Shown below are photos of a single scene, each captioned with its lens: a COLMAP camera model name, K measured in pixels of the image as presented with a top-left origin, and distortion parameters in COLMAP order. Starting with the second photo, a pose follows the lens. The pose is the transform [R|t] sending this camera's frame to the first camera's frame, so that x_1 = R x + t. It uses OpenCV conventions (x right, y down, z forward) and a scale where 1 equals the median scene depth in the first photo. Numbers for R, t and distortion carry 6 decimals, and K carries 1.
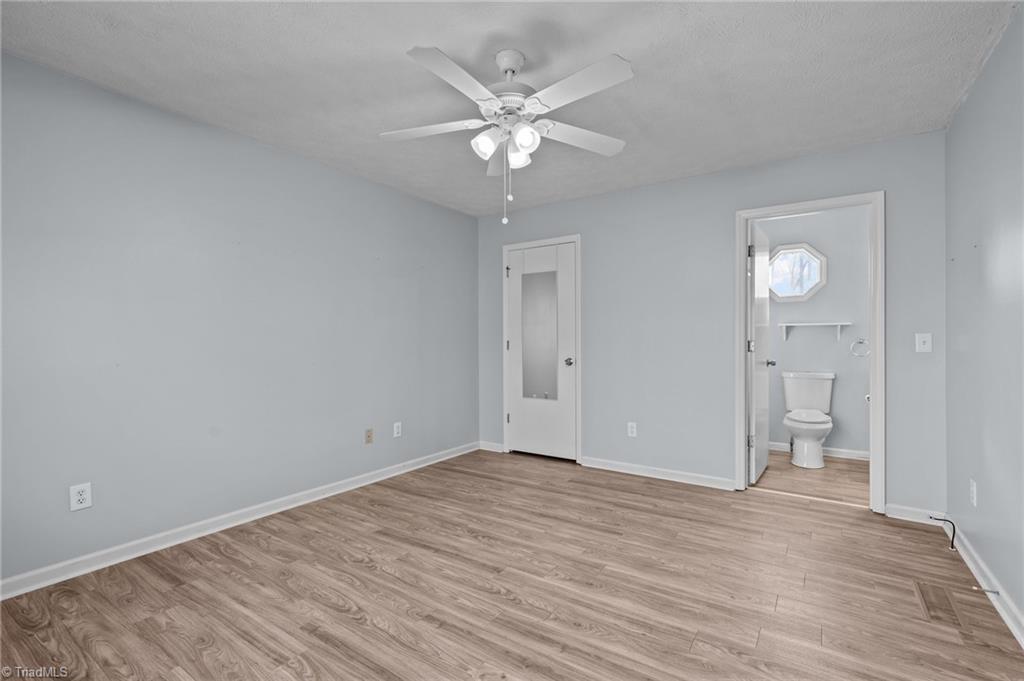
lens RADIAL K [[459.0, 0, 522.9], [0, 459.0, 339.1], [0, 0, 1]] dist [0.002632, 0.000488]
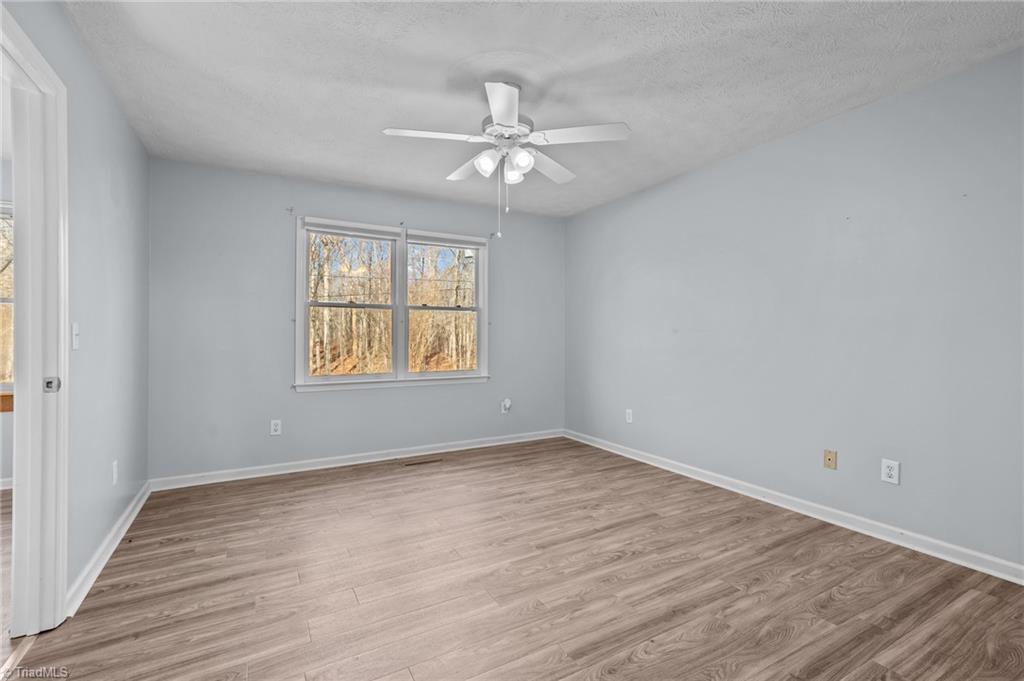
lens RADIAL K [[459.0, 0, 522.9], [0, 459.0, 339.1], [0, 0, 1]] dist [0.002632, 0.000488]
pose [[-0.438163, 0.011287, -0.898825, 0.751683], [0.007161, 0.999933, 0.009065, 0.001884], [0.898867, -0.002464, -0.438215, 1.163654]]
